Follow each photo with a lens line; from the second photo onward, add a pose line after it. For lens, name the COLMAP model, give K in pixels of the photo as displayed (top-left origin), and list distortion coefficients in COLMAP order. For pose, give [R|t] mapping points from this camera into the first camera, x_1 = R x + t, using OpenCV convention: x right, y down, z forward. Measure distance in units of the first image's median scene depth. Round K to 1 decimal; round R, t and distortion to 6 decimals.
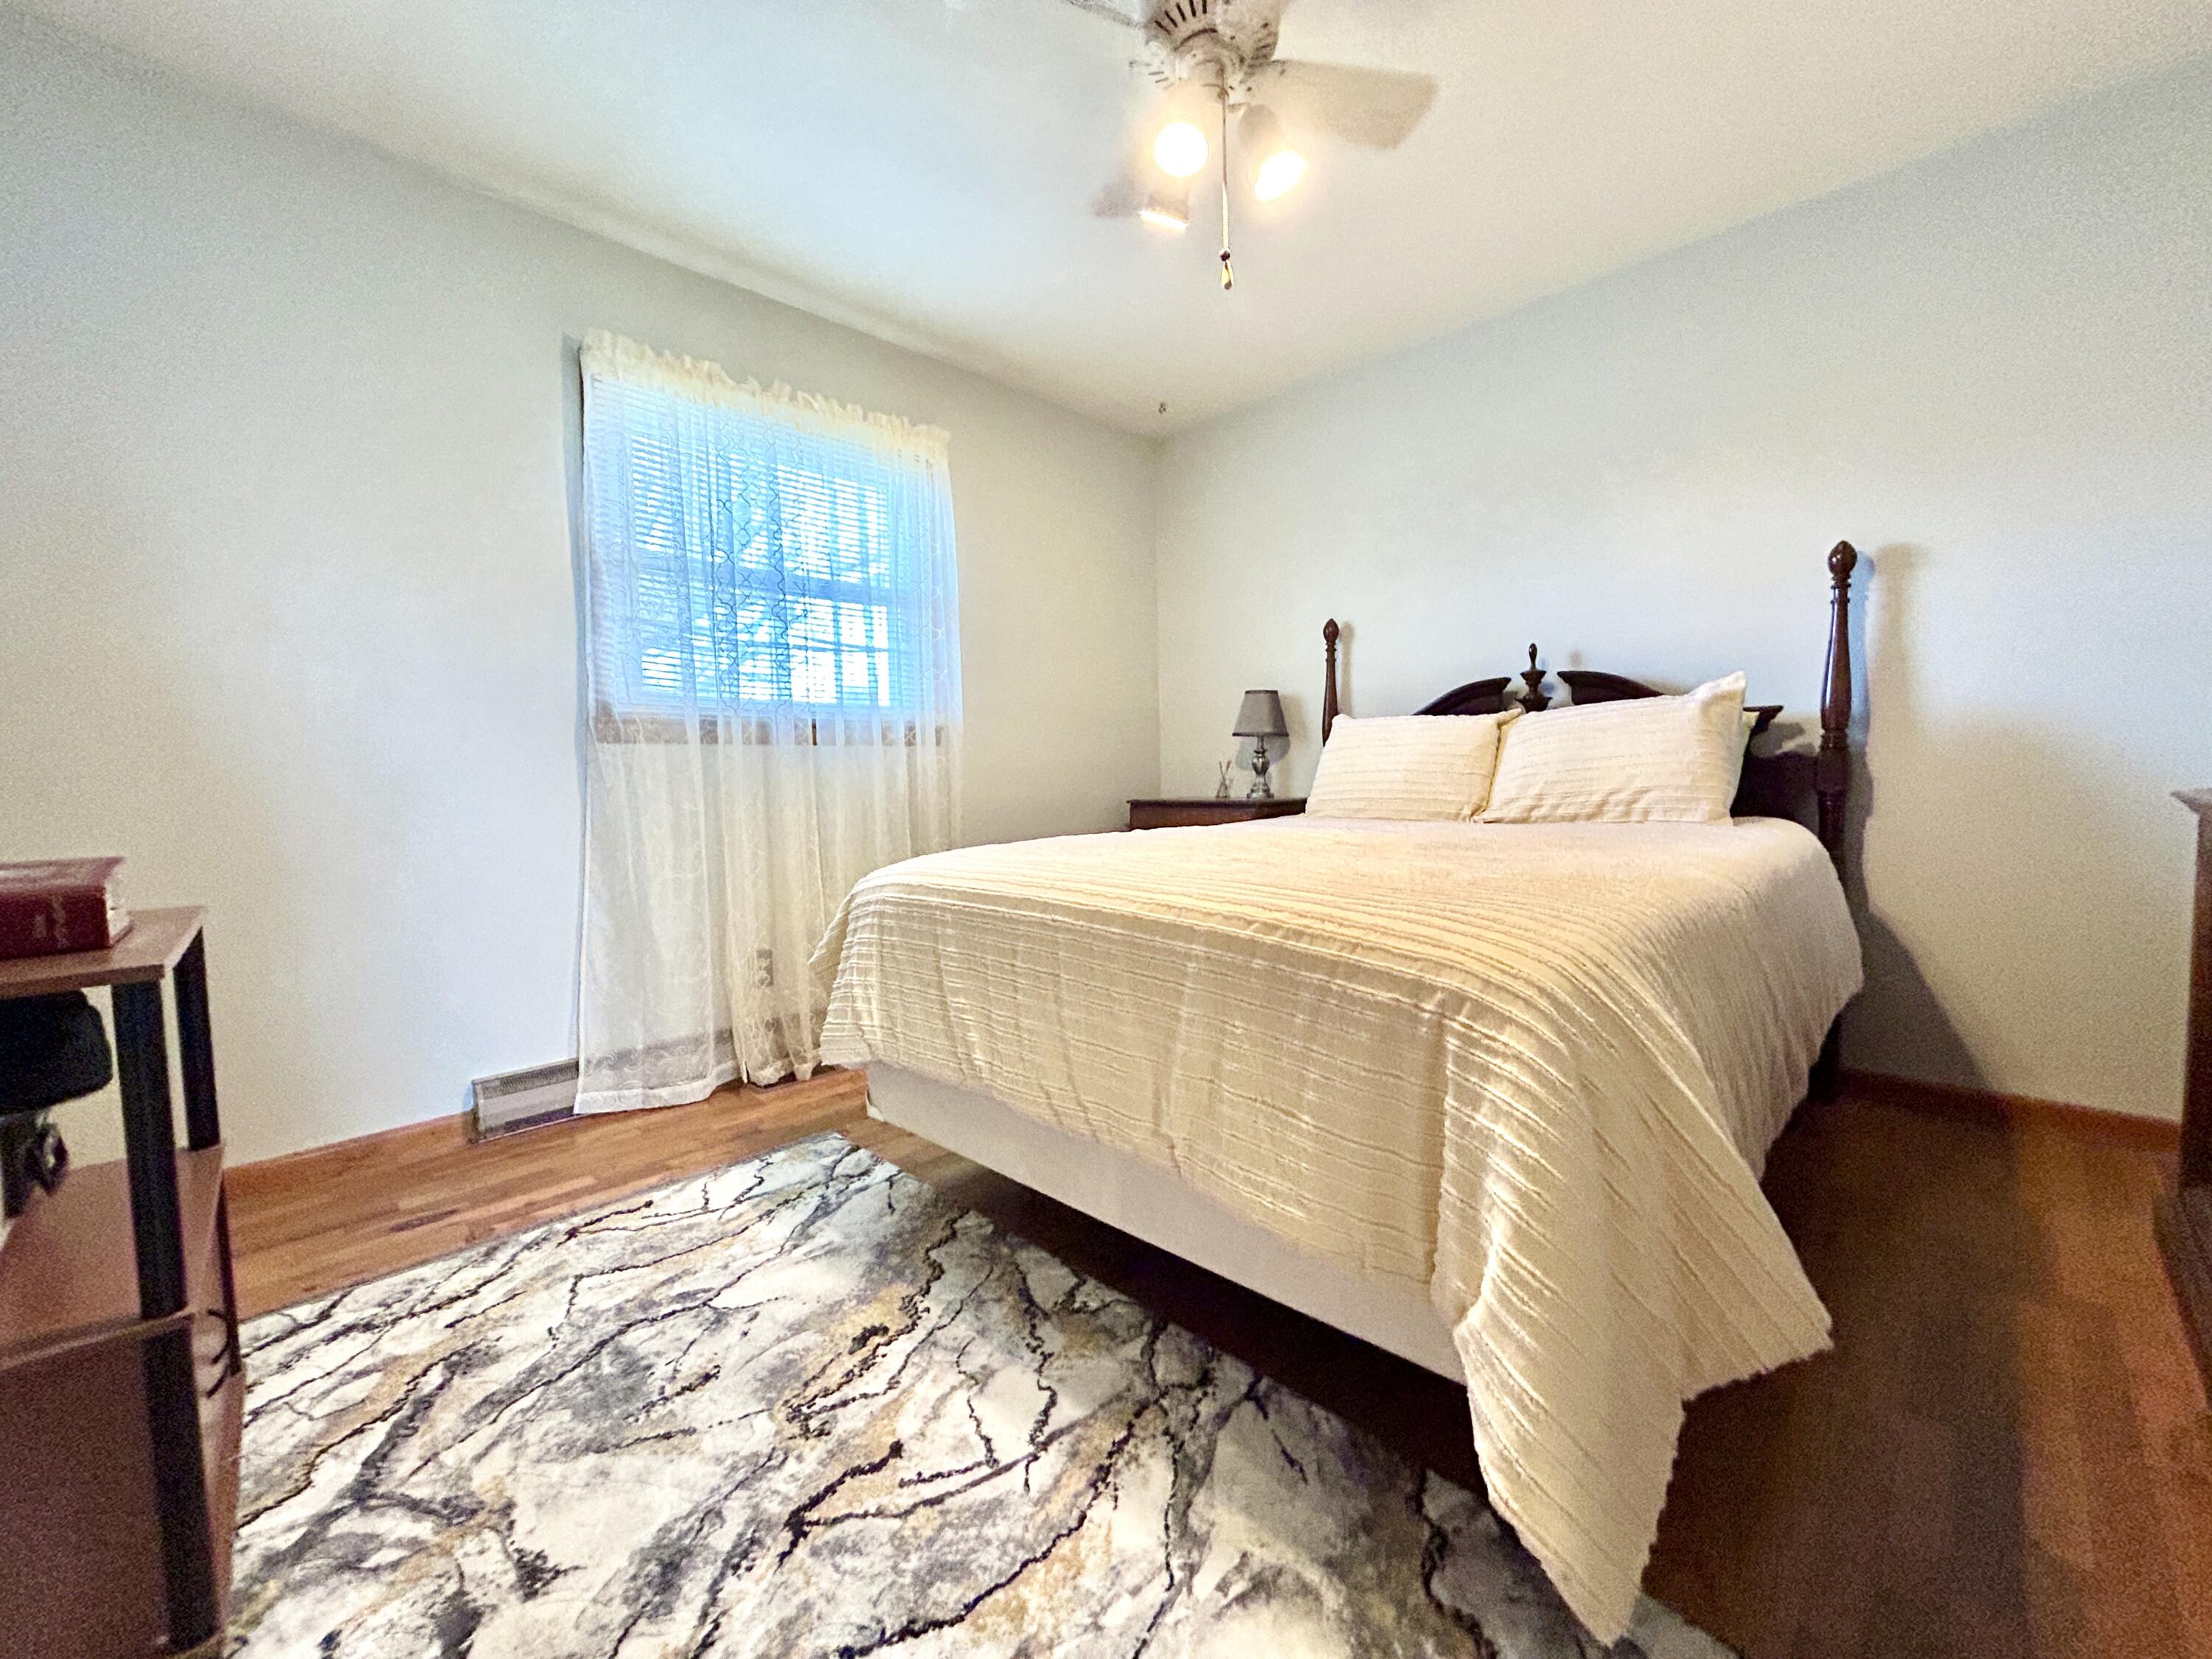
lens RADIAL K [[891.3, 0, 1096.2], [0, 891.3, 830.7], [0, 0, 1]] dist [-0.001536, 0.001256]
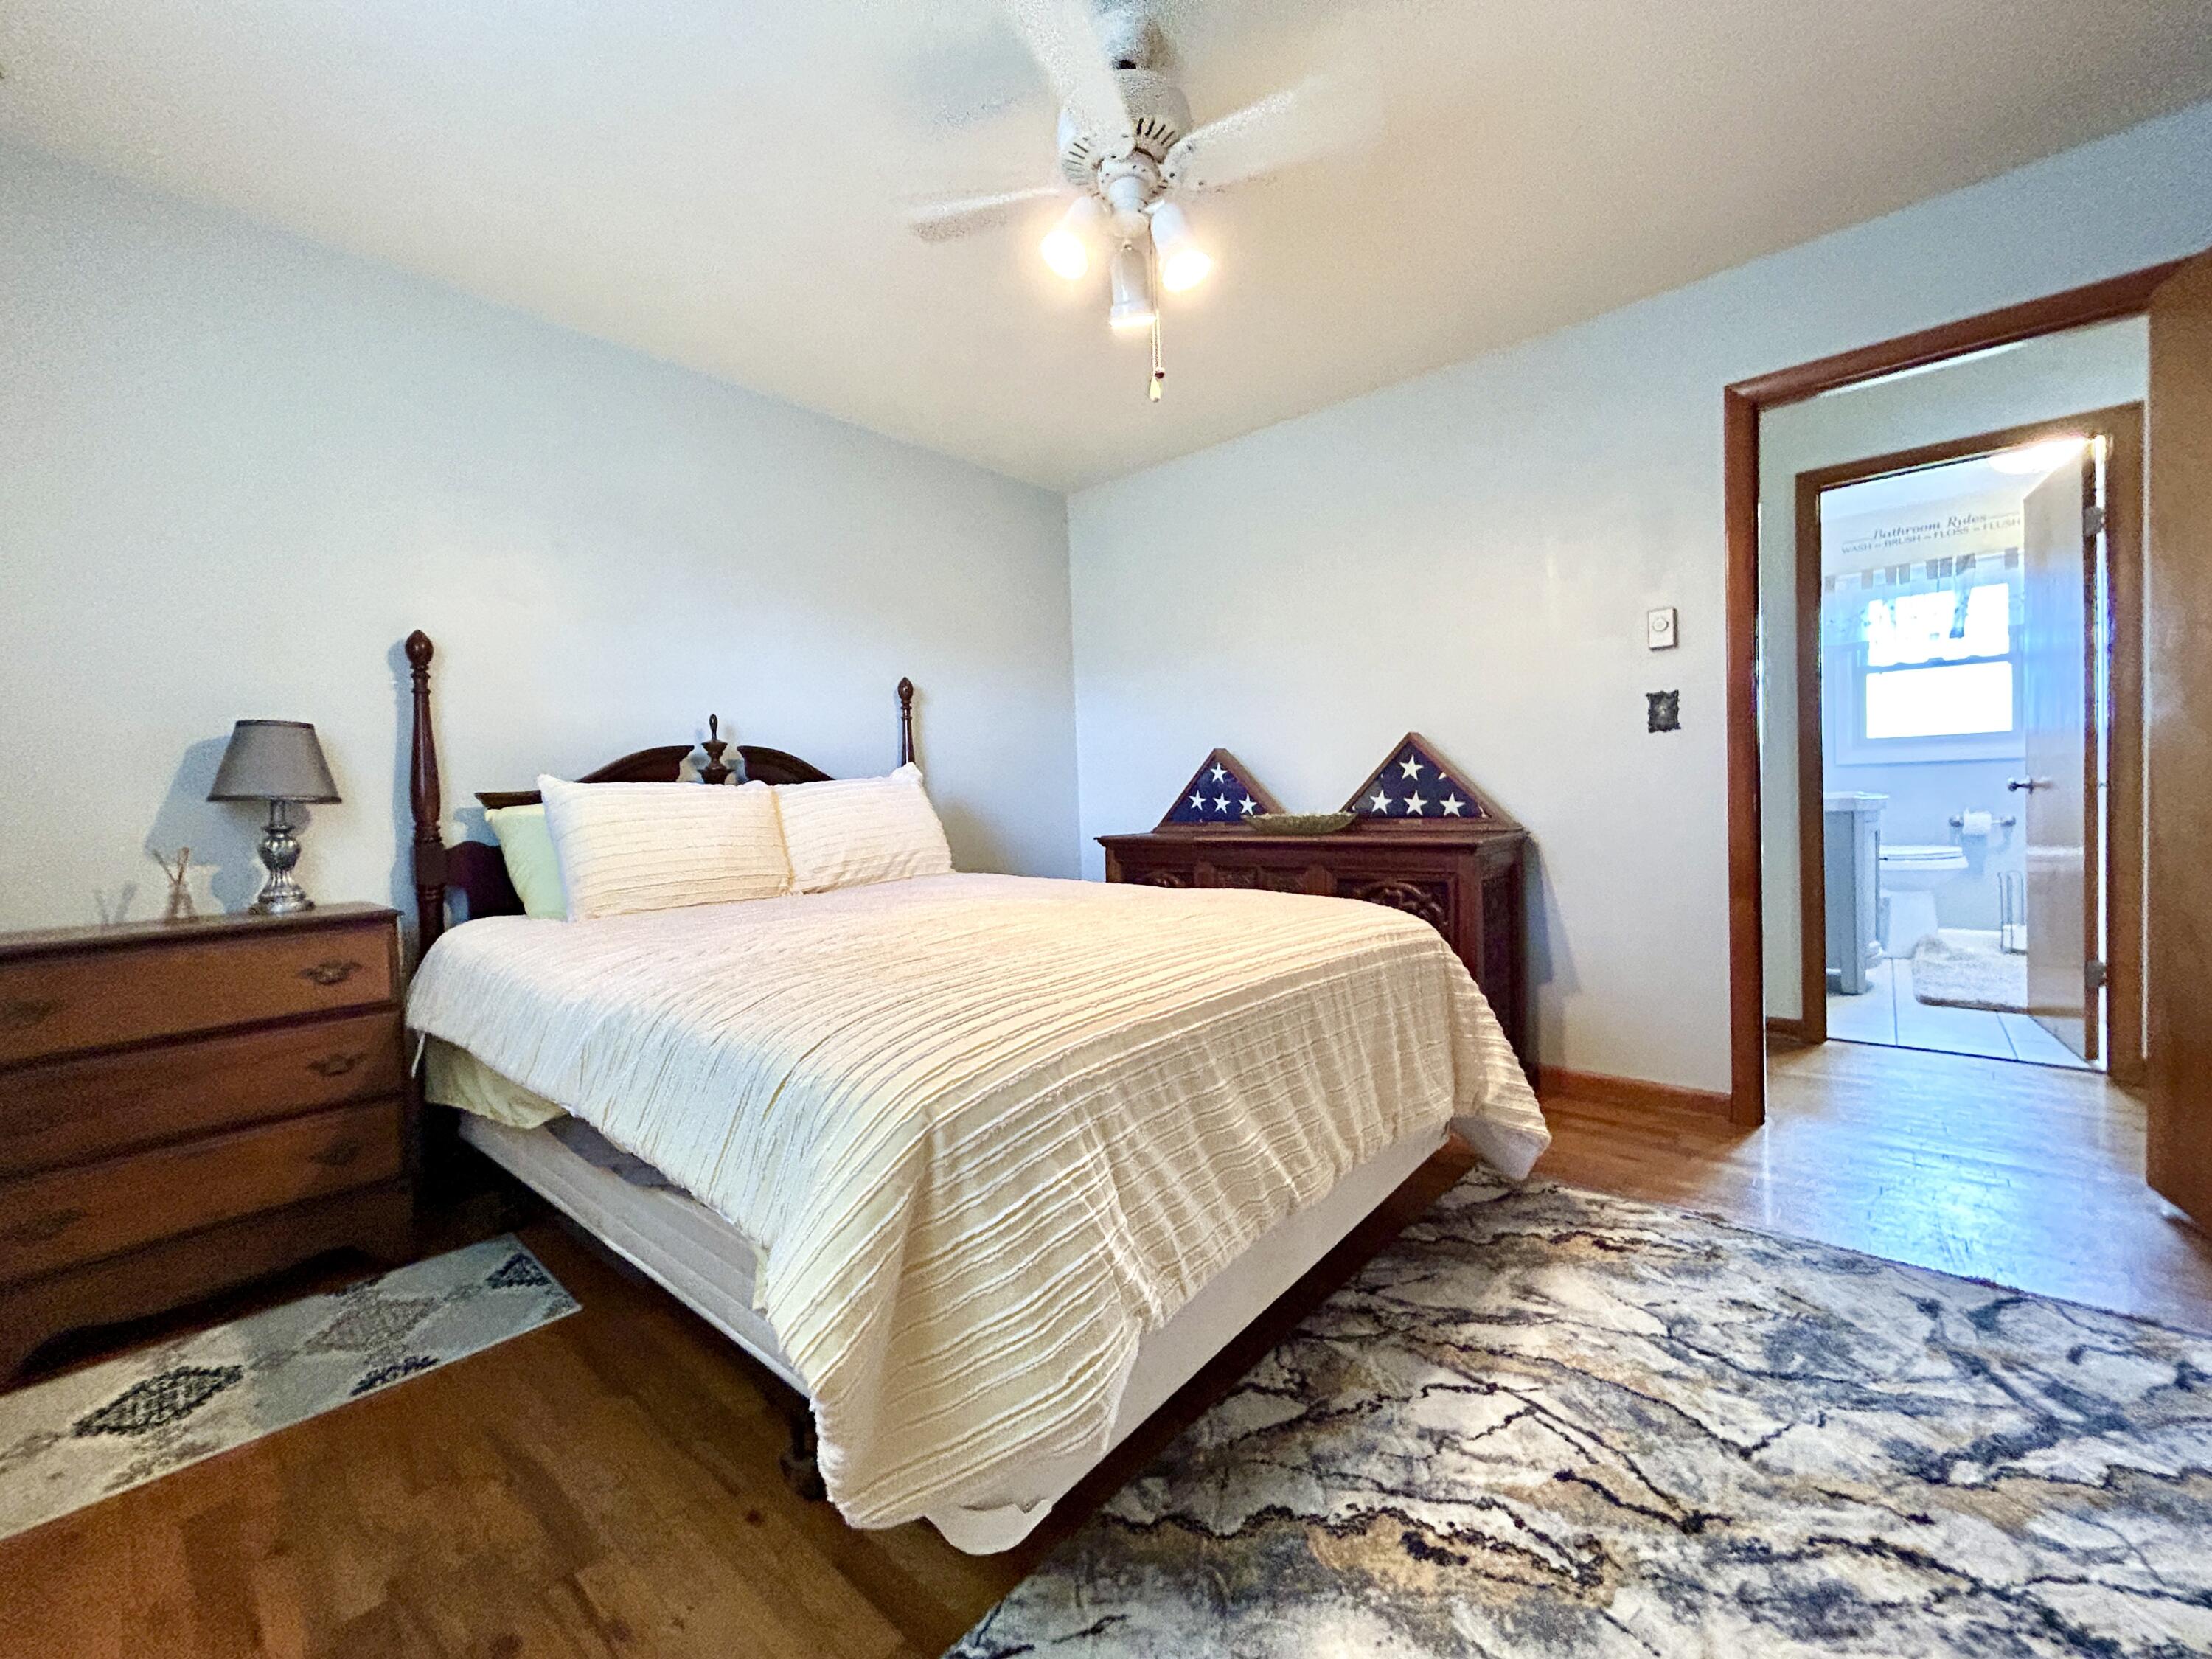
lens RADIAL K [[891.3, 0, 1095.5], [0, 891.3, 837.0], [0, 0, 1]] dist [-0.001536, 0.001256]
pose [[-0.069617, -0.021396, 0.997344, -1.143410], [0.100712, 0.994511, 0.028365, -0.133145], [-0.992477, 0.102419, -0.067080, 1.447721]]
